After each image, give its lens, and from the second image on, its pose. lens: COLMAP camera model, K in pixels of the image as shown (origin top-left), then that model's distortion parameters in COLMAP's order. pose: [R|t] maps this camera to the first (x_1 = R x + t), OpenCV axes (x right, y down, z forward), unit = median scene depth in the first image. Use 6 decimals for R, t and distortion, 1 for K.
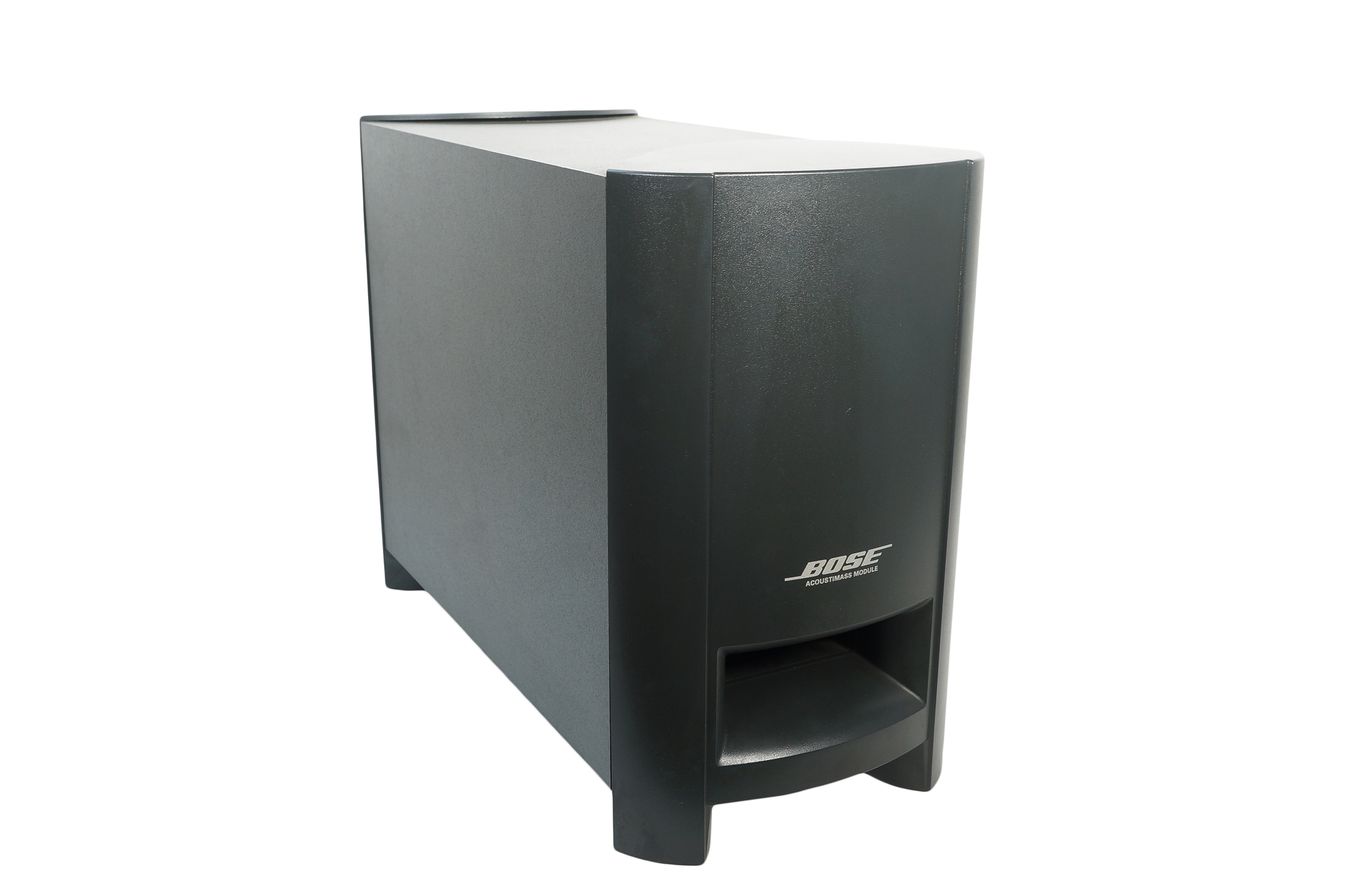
lens RADIAL K [[1449.7, 0, 674.5], [0, 1449.7, 447.5], [0, 0, 1]] dist [-0.002461, 0.003340]
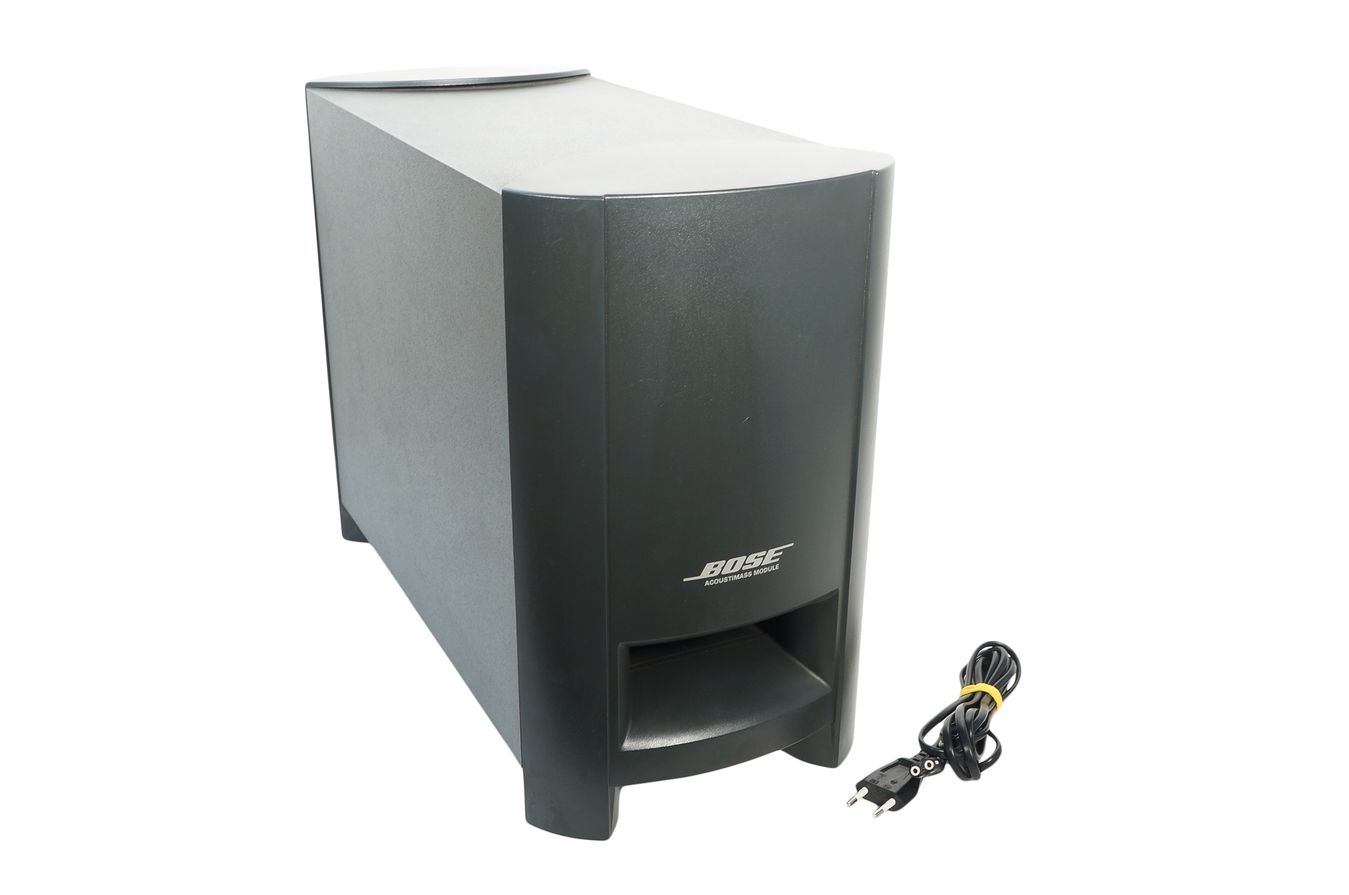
lens RADIAL K [[1449.7, 0, 674.5], [0, 1449.7, 447.5], [0, 0, 1]] dist [-0.002461, 0.003340]
pose [[0.999351, 0.016897, -0.031811, 0.097781], [-0.013889, 0.995614, 0.092515, -0.095421], [0.033234, -0.092013, 0.995203, -0.020062]]
